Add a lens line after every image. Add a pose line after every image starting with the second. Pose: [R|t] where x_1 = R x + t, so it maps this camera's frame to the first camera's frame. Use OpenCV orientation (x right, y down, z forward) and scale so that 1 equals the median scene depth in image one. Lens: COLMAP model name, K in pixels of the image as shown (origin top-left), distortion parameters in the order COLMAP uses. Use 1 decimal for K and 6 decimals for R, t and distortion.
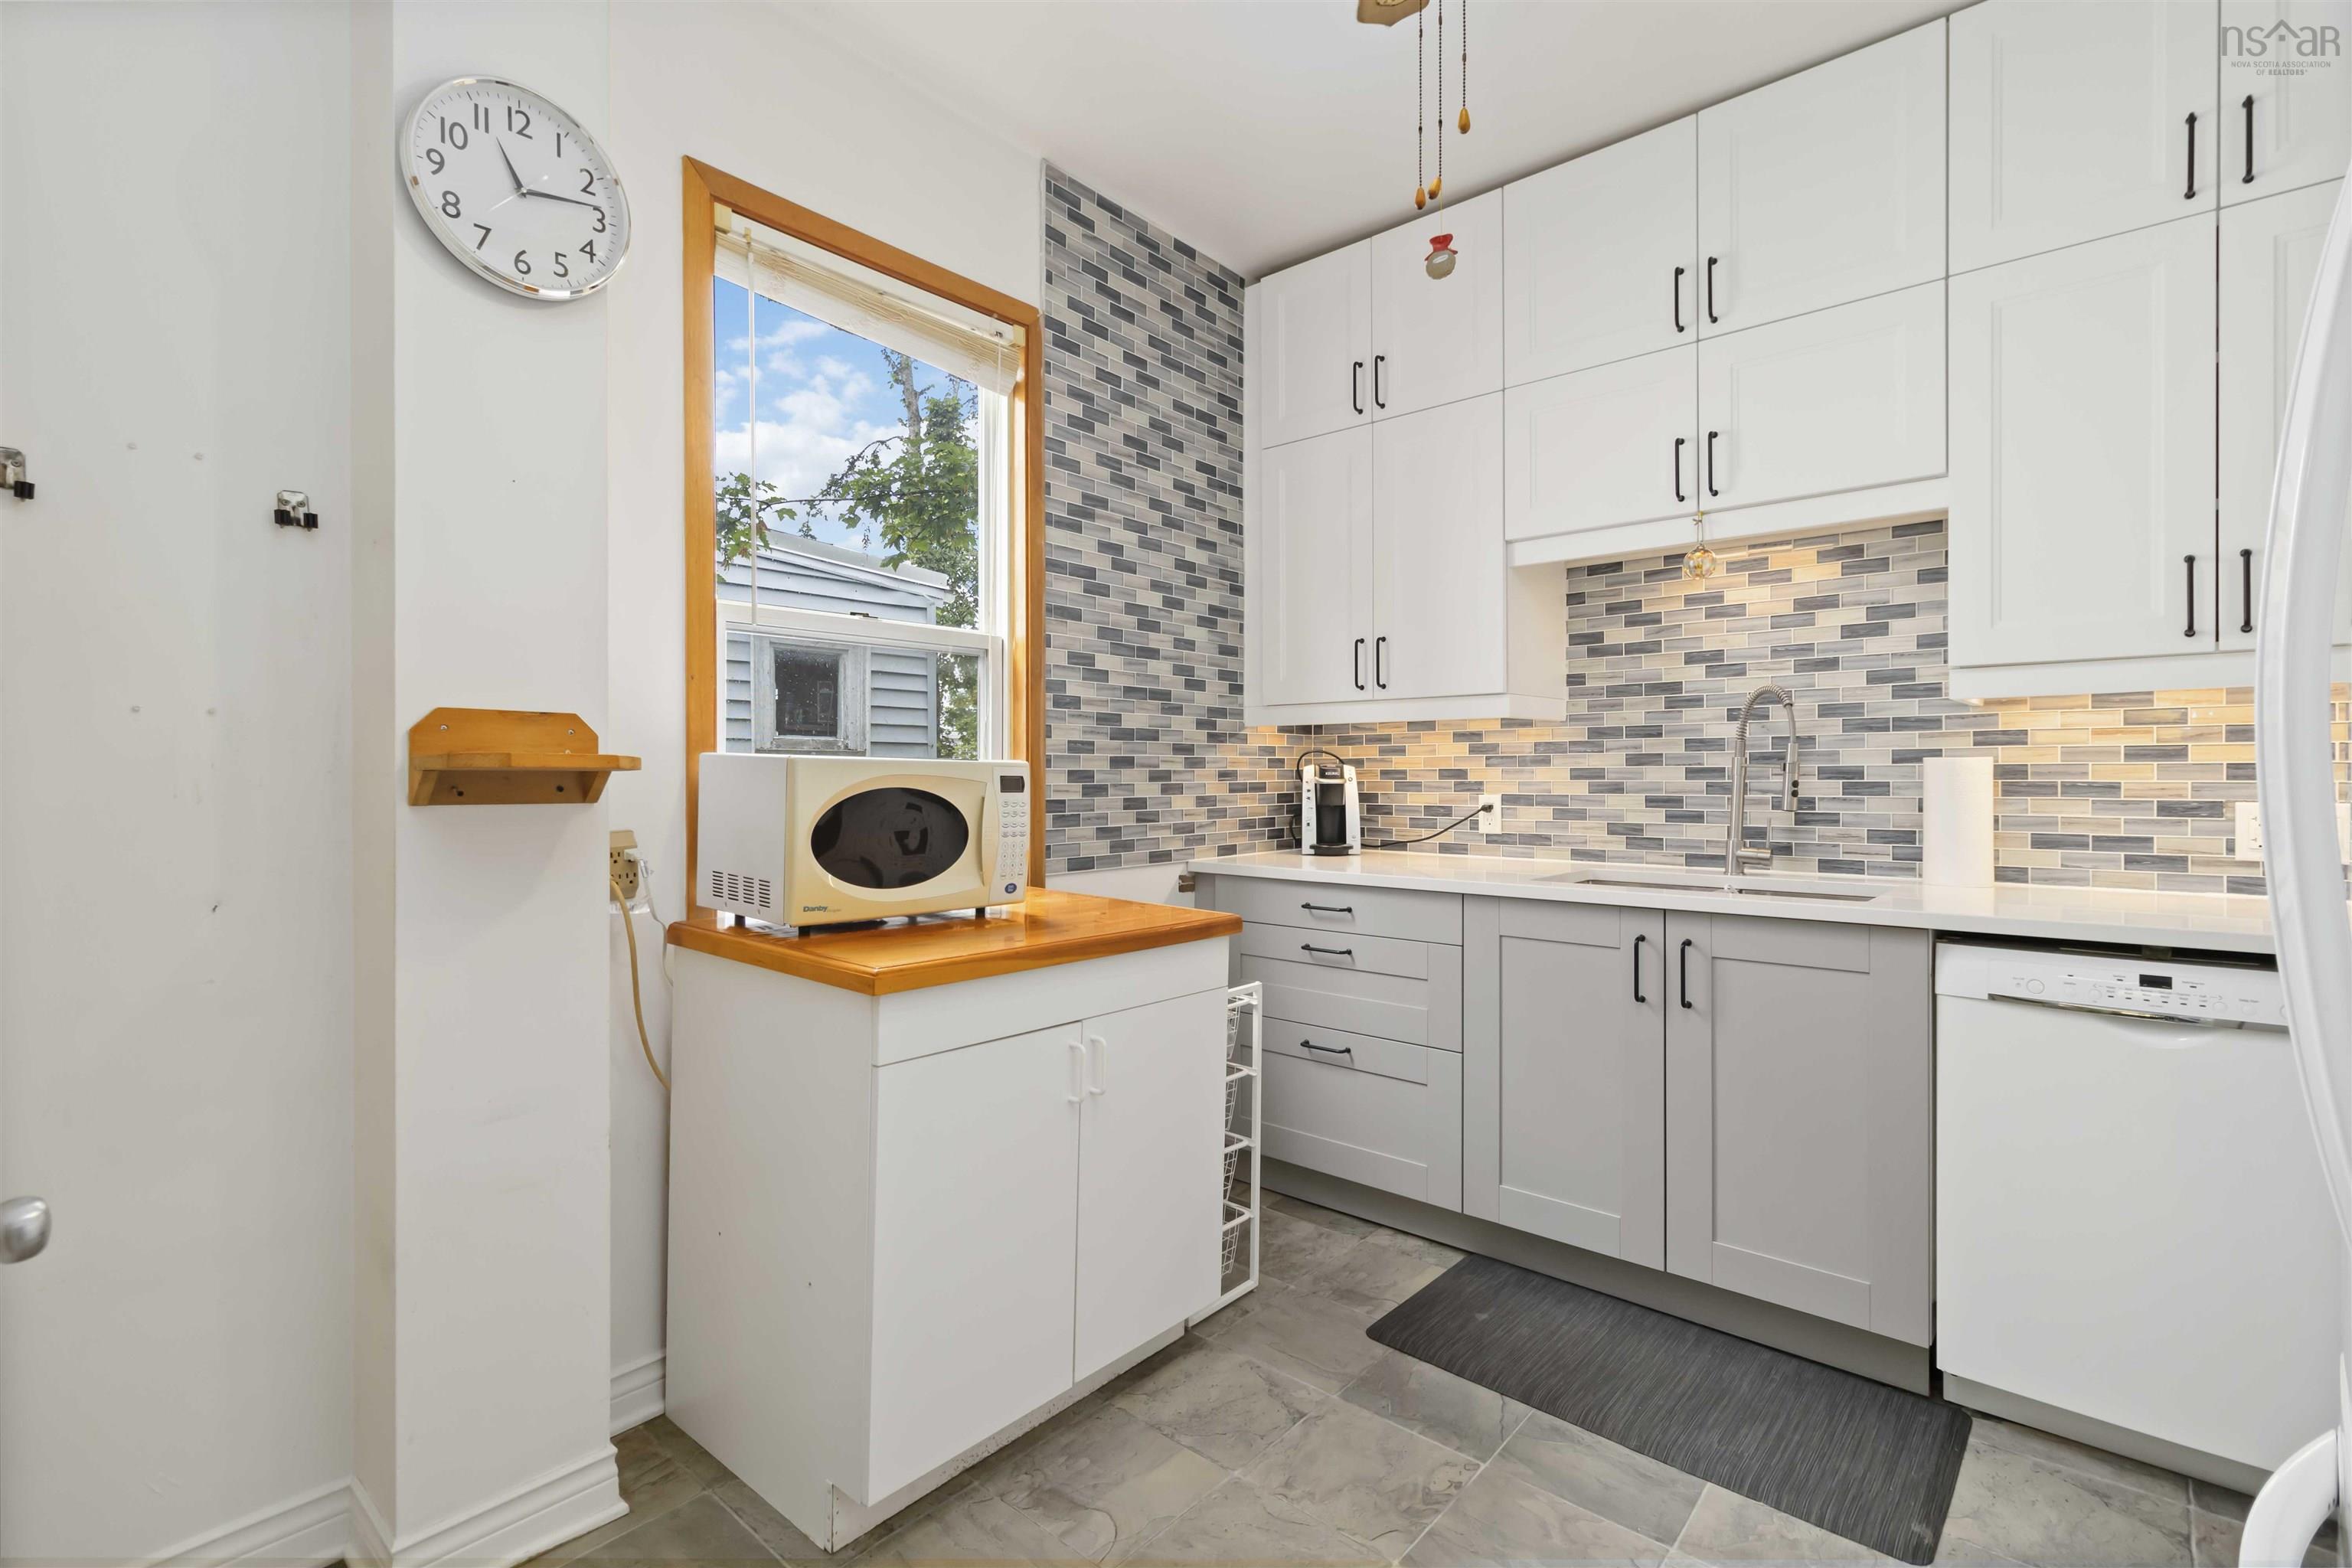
lens RADIAL K [[1106.8, 0, 1187.9], [0, 1106.8, 758.6], [0, 0, 1]] dist [0.001460, 0.000141]
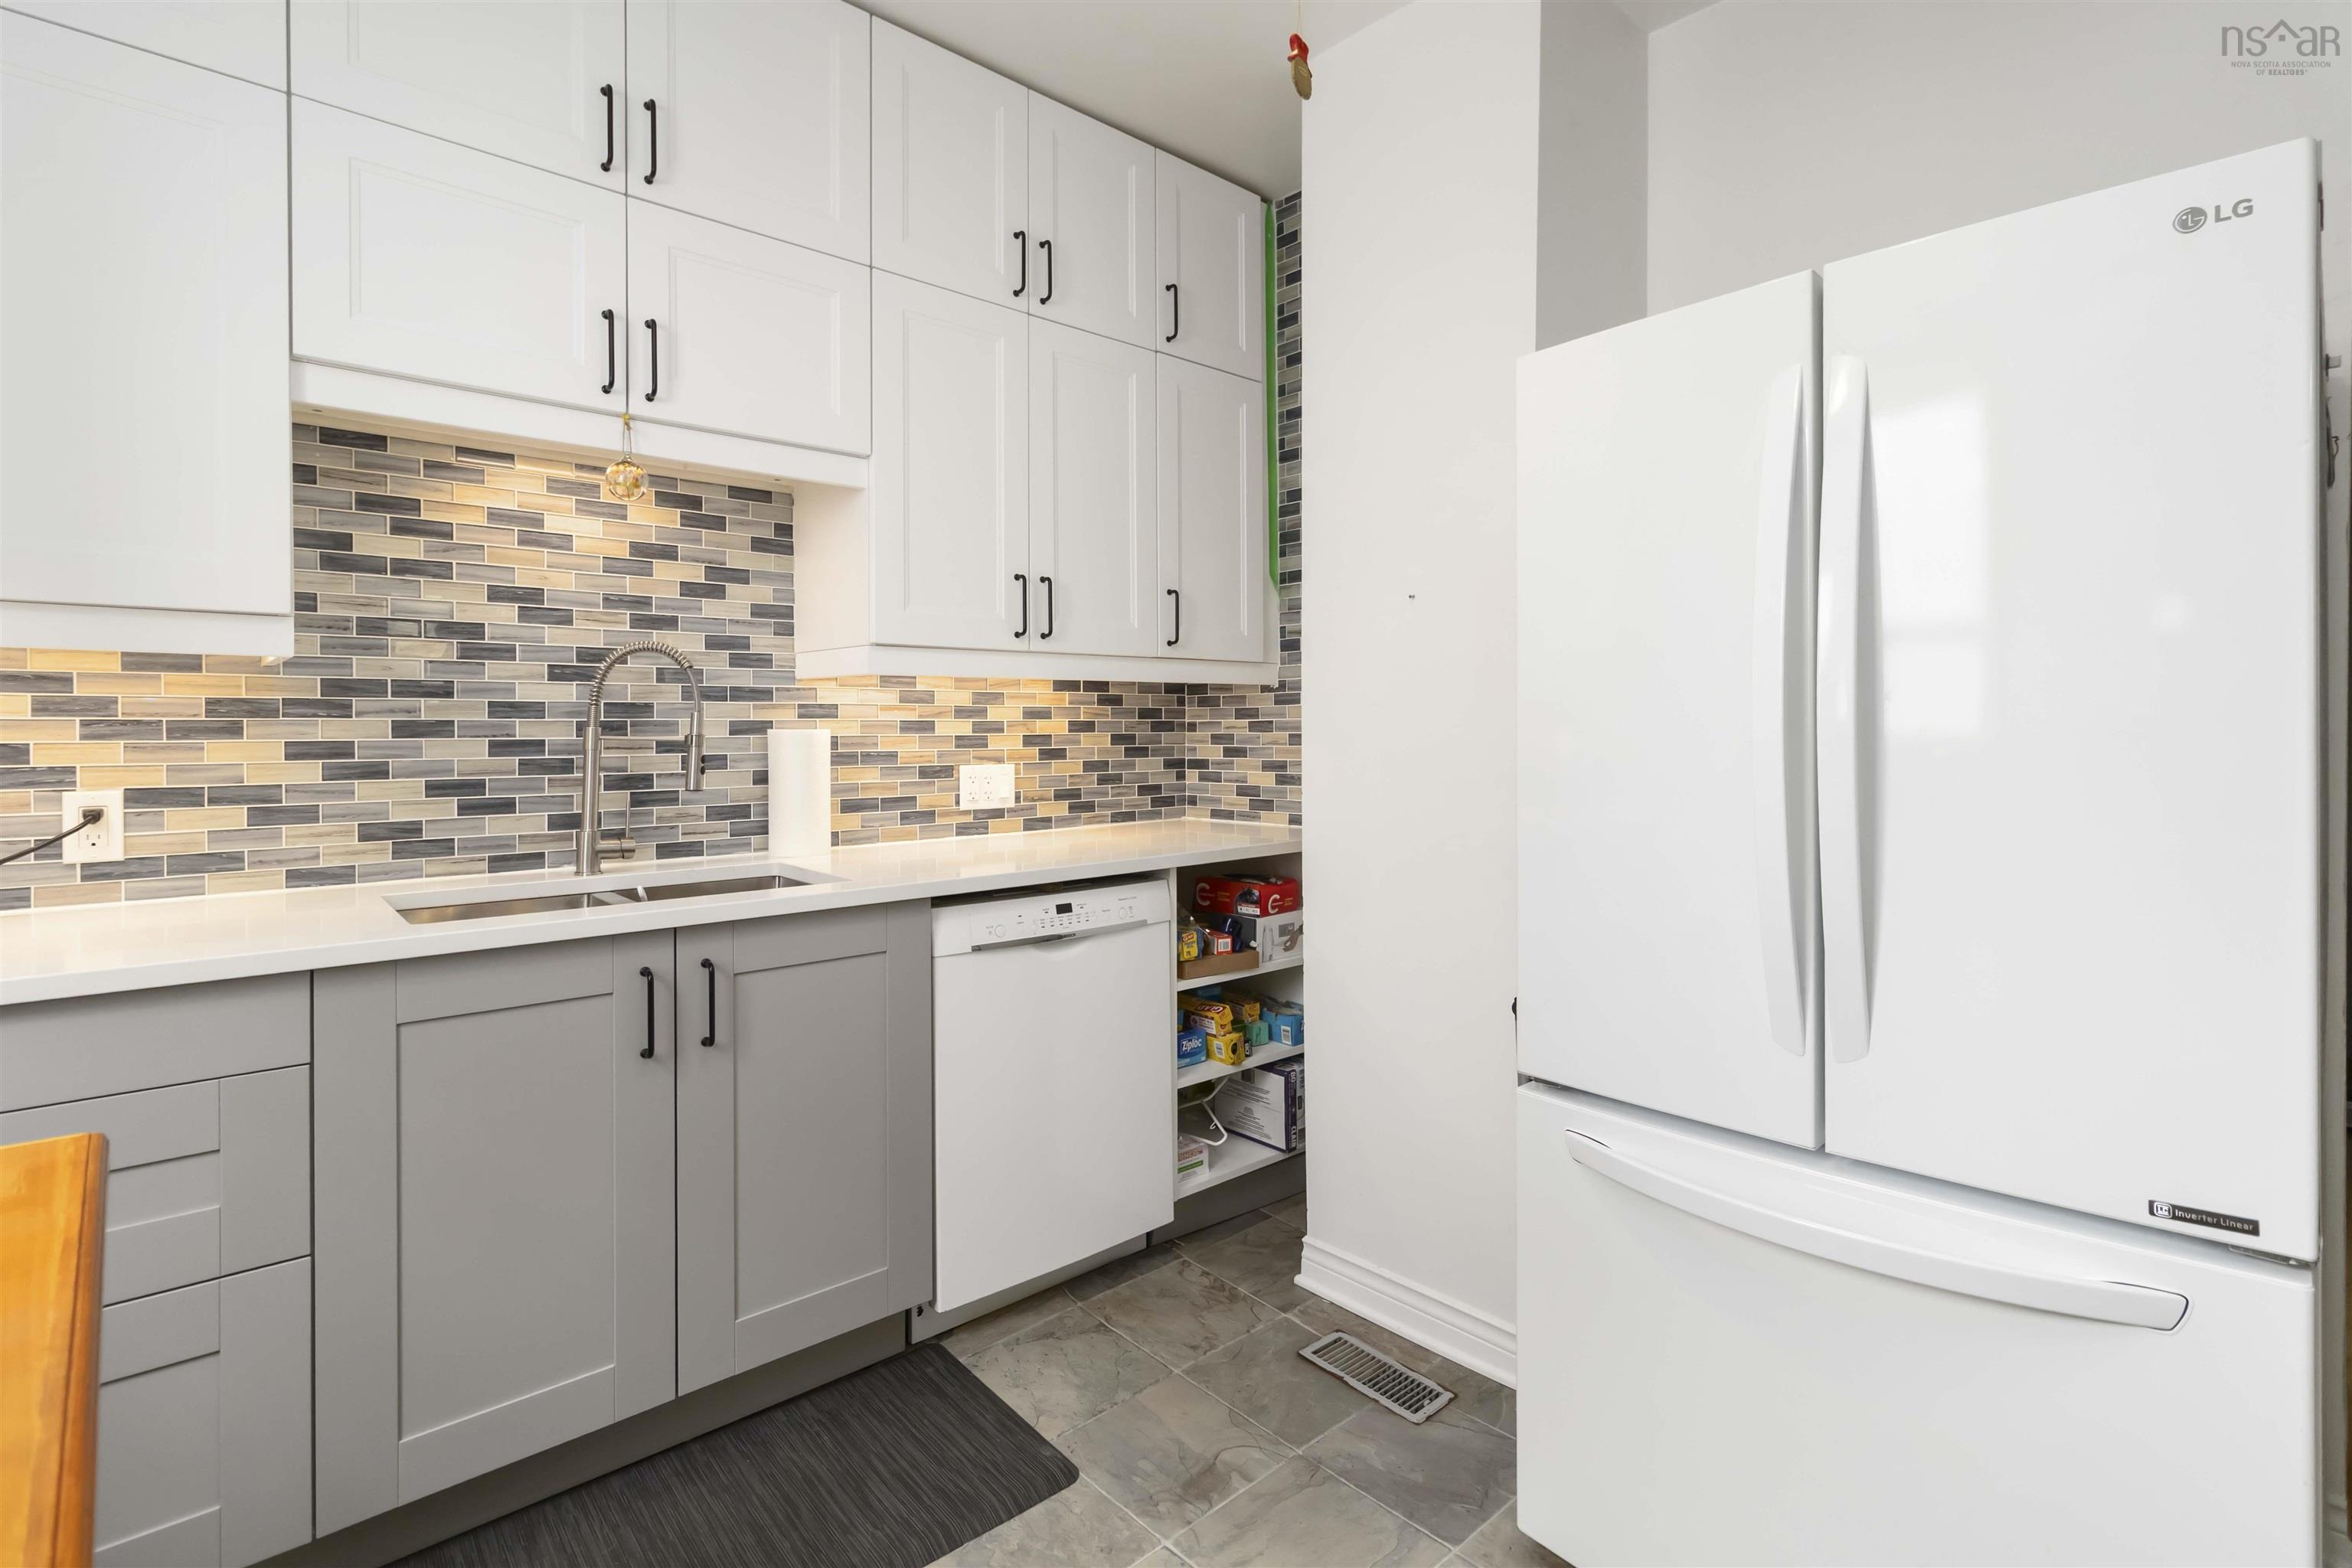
lens RADIAL K [[1106.8, 0, 1200.3], [0, 1106.8, 725.7], [0, 0, 1]] dist [0.001460, 0.000141]
pose [[0.102486, 0.005285, 0.994720, -0.261110], [-0.011216, 0.999928, -0.004157, -0.004092], [-0.994671, -0.010731, 0.102538, 0.490963]]
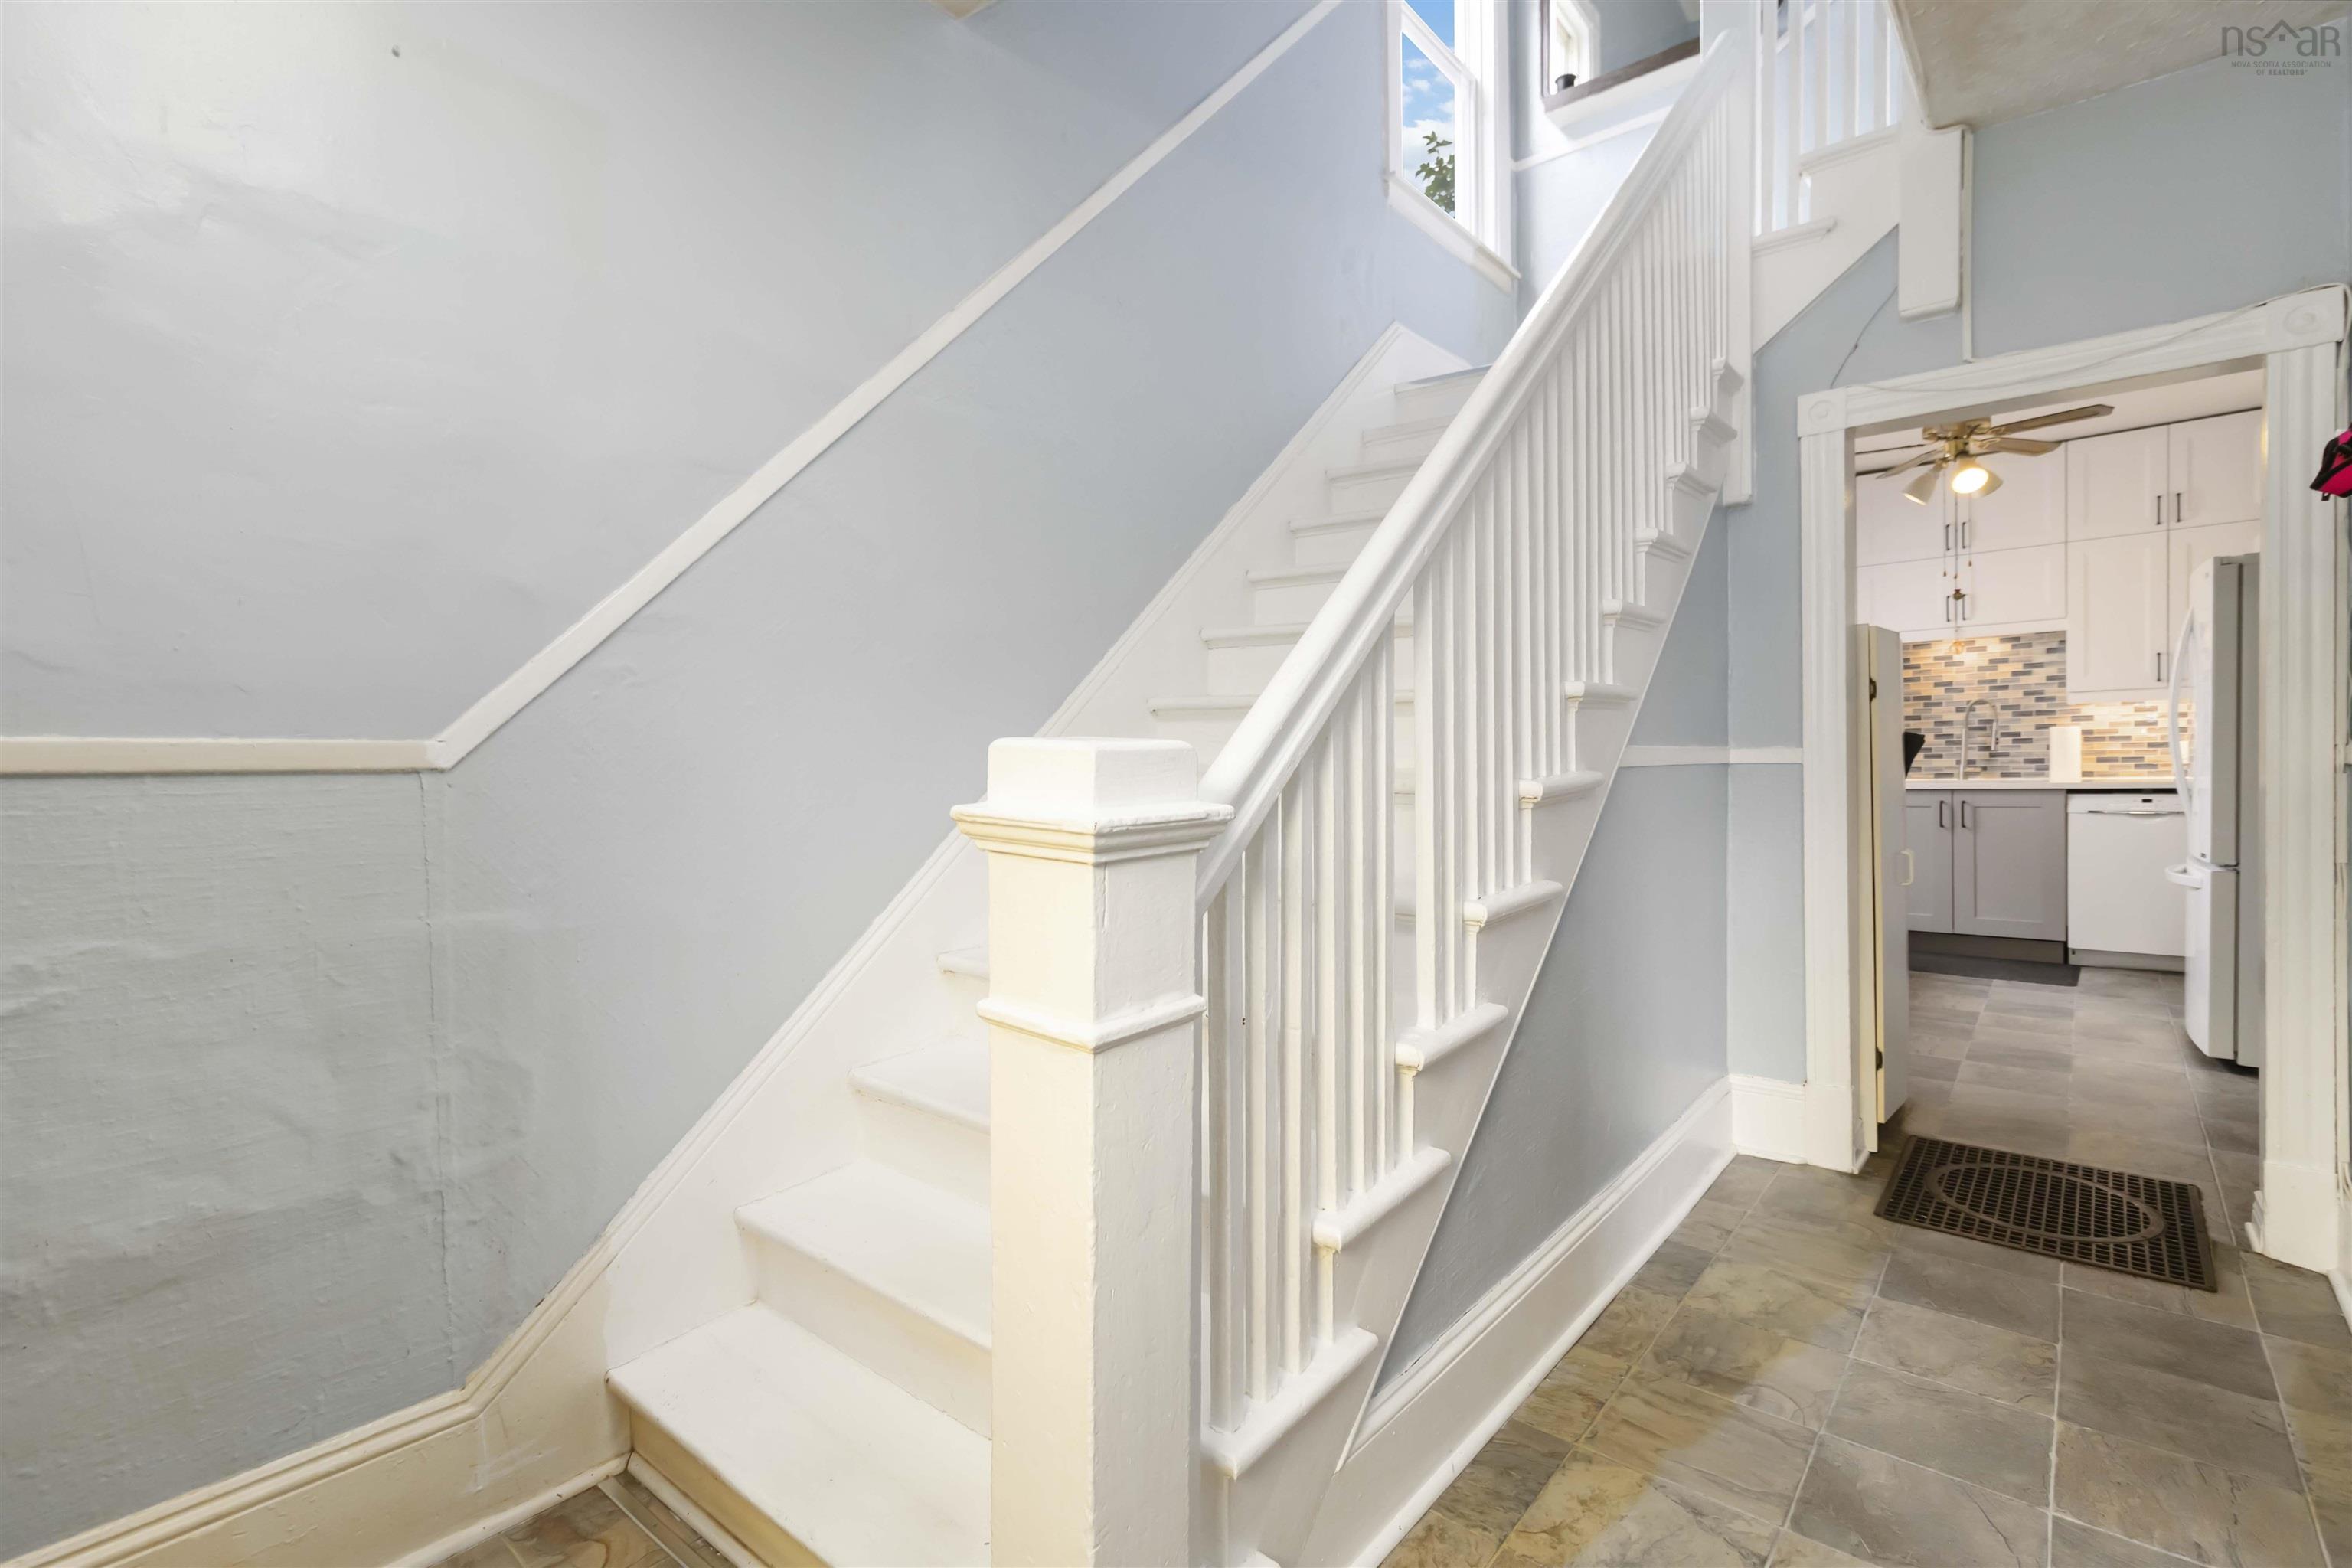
lens RADIAL K [[1106.8, 0, 1186.7], [0, 1106.8, 769.0], [0, 0, 1]] dist [0.001460, 0.000141]
pose [[0.999848, -0.017111, 0.003337, -1.149878], [0.017056, 0.999730, 0.015778, 0.019068], [-0.003606, -0.015718, 0.999870, -1.320042]]
